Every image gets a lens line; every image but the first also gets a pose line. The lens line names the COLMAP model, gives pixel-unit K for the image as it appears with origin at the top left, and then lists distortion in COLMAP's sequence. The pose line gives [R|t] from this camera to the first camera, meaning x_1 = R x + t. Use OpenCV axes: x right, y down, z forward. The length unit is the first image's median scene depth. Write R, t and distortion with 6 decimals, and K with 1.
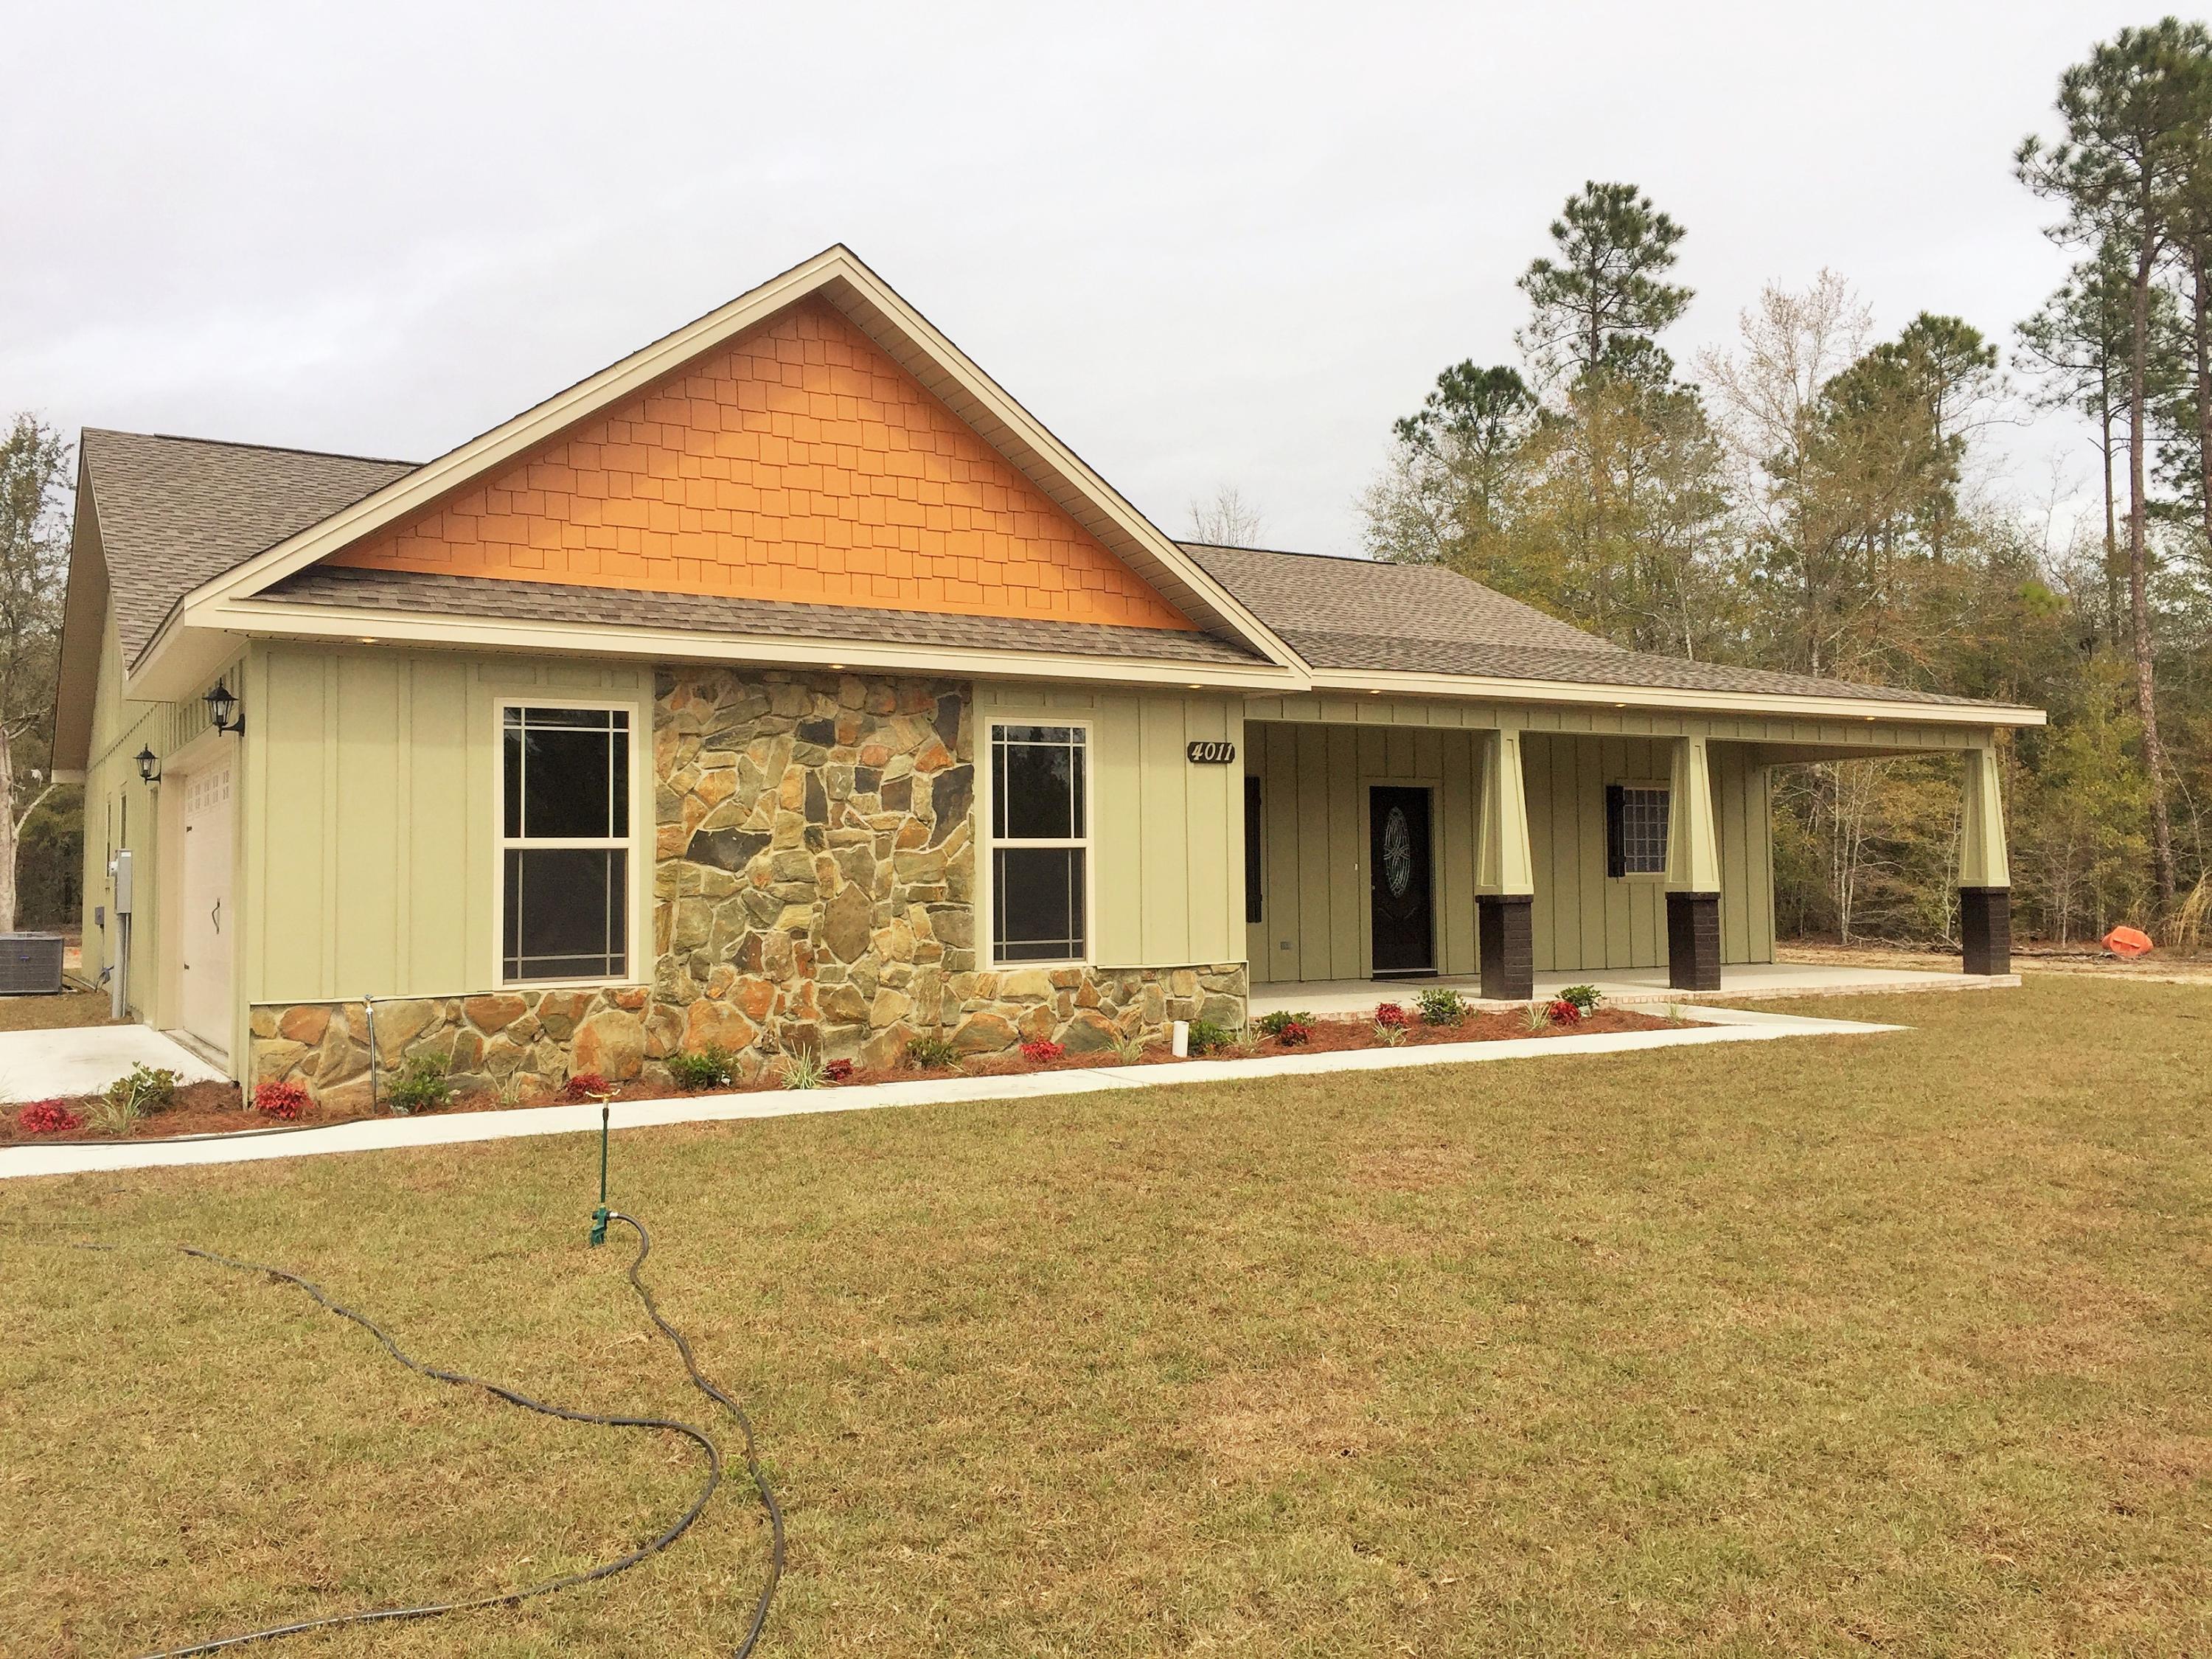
lens RADIAL K [[1861.4, 0, 1109.1], [0, 1861.4, 817.5], [0, 0, 1]] dist [0.070717, -0.021139]
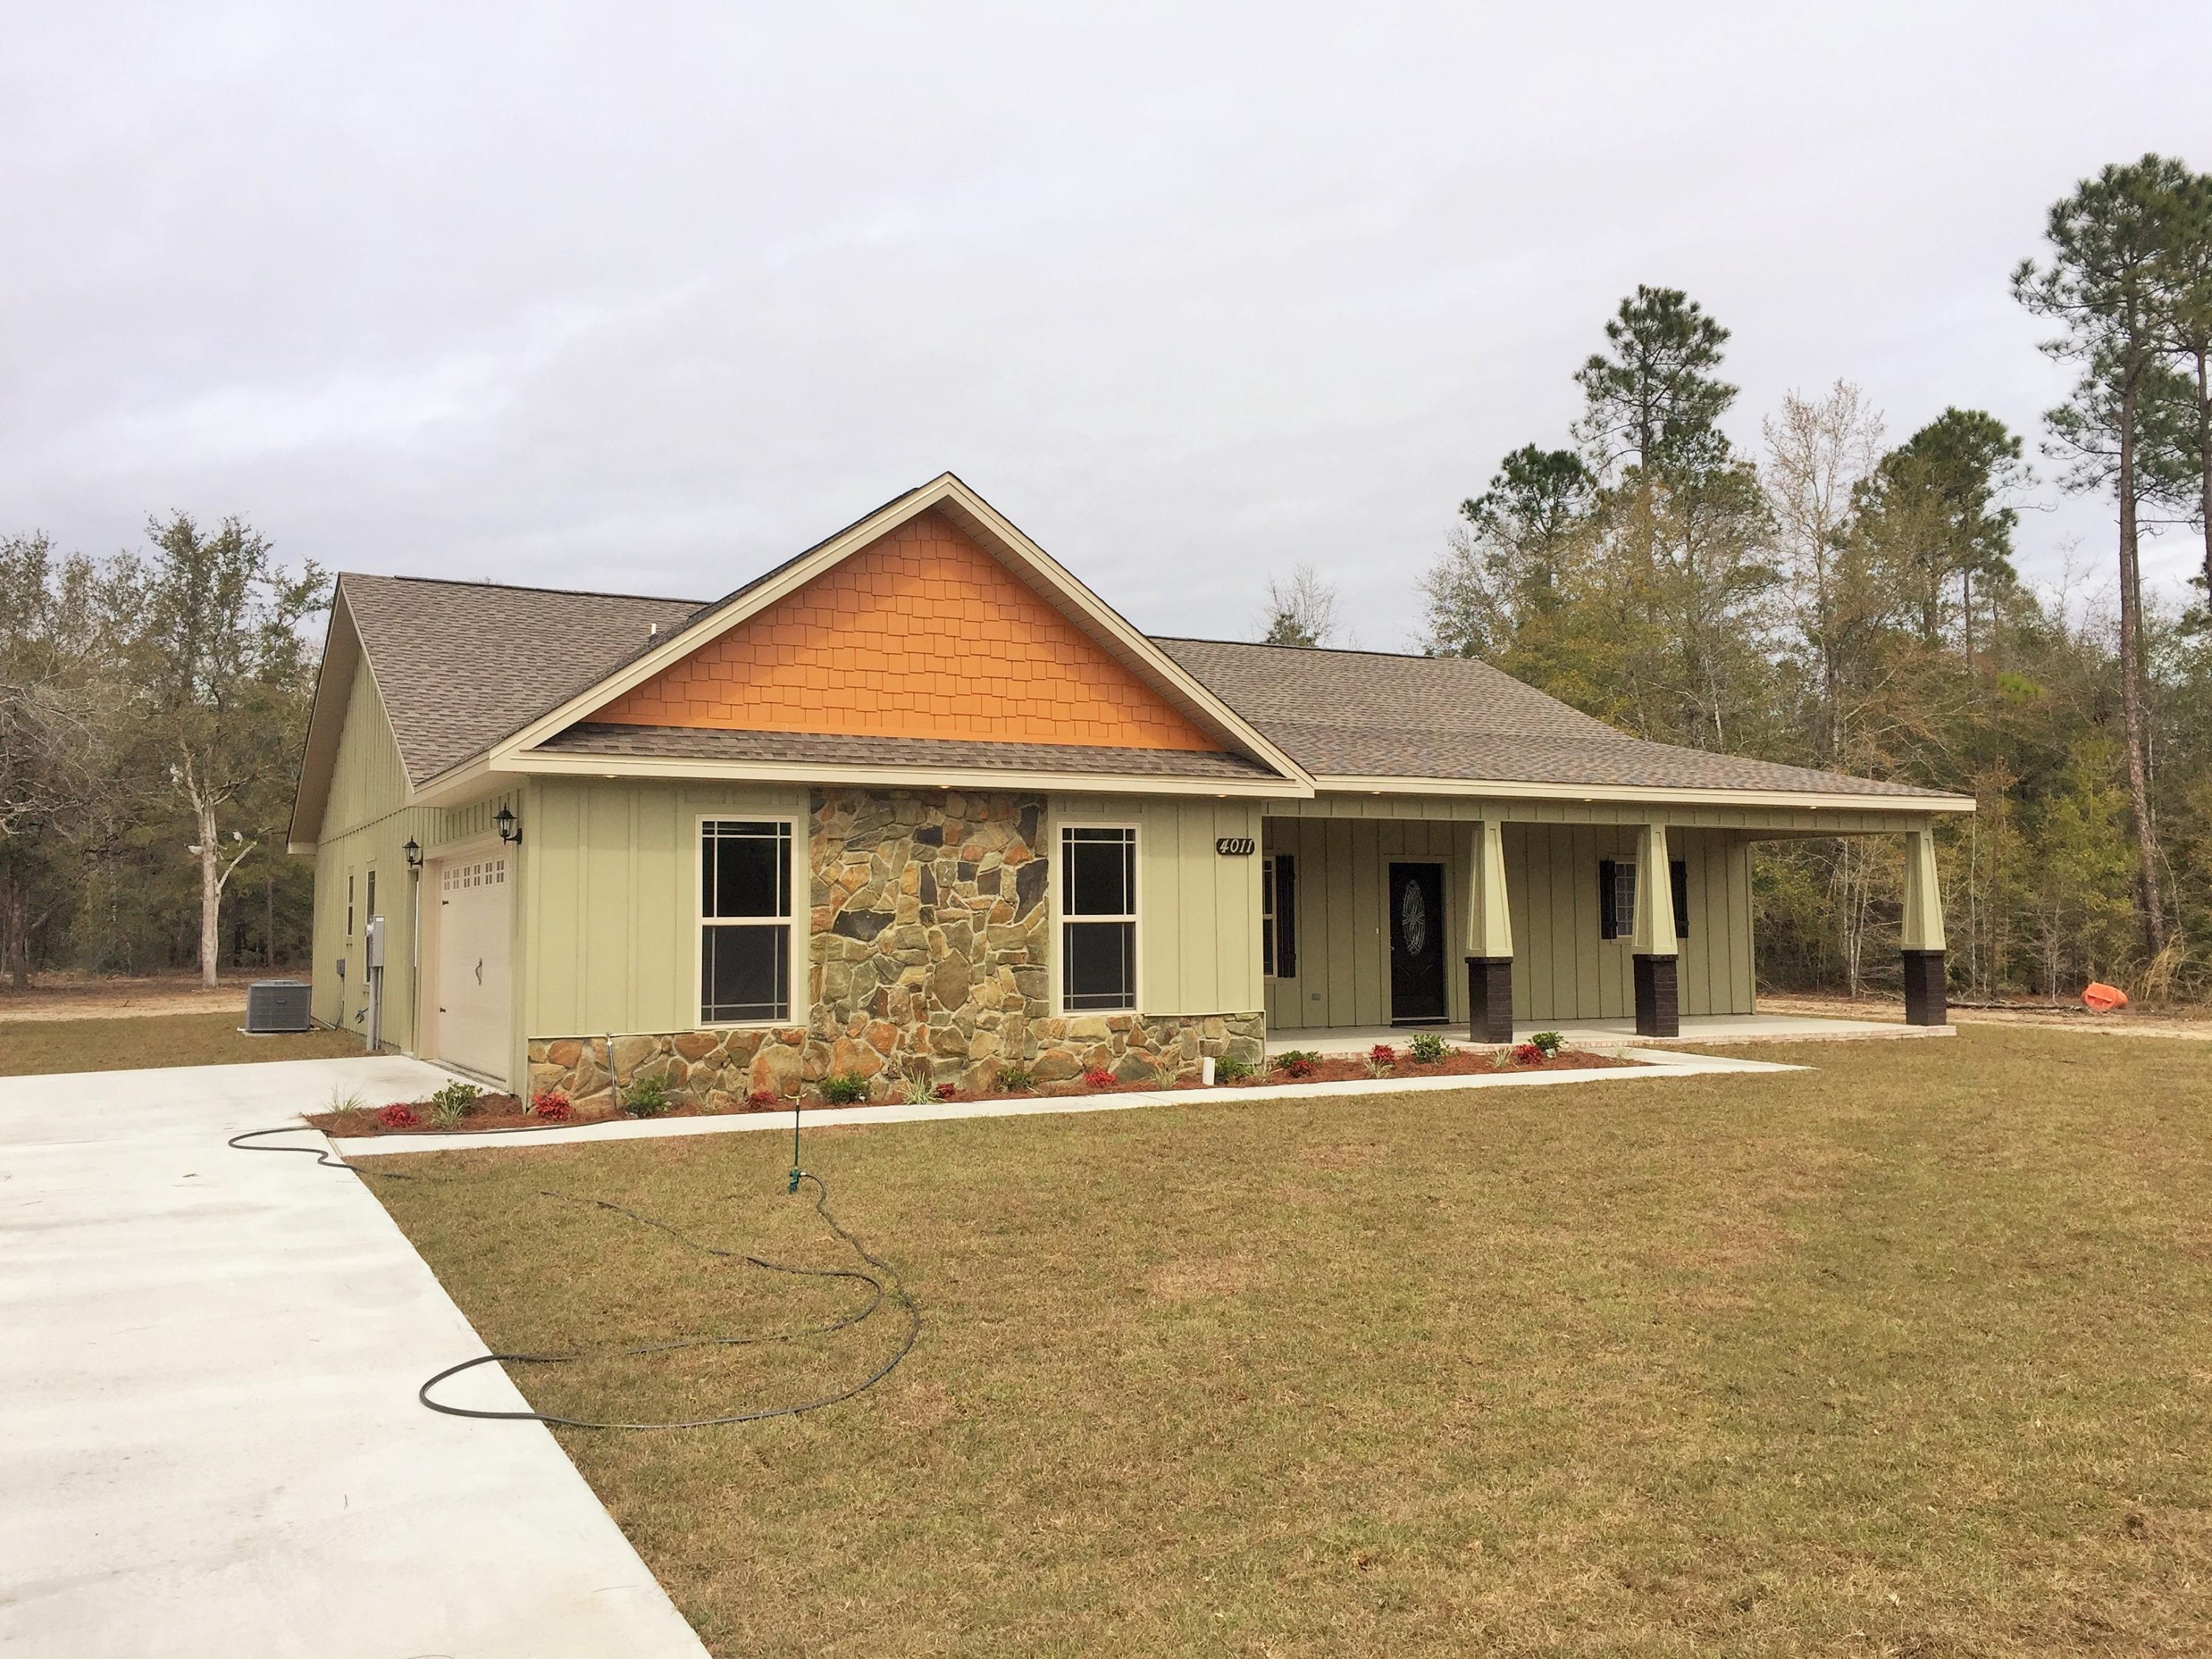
lens RADIAL K [[1861.4, 0, 1105.2], [0, 1861.4, 836.1], [0, 0, 1]] dist [0.070717, -0.021139]
pose [[0.998391, 0.000081, -0.056706, 0.038186], [-0.000885, 0.999899, -0.014152, -0.023988], [0.056699, 0.014180, 0.998291, -0.277627]]
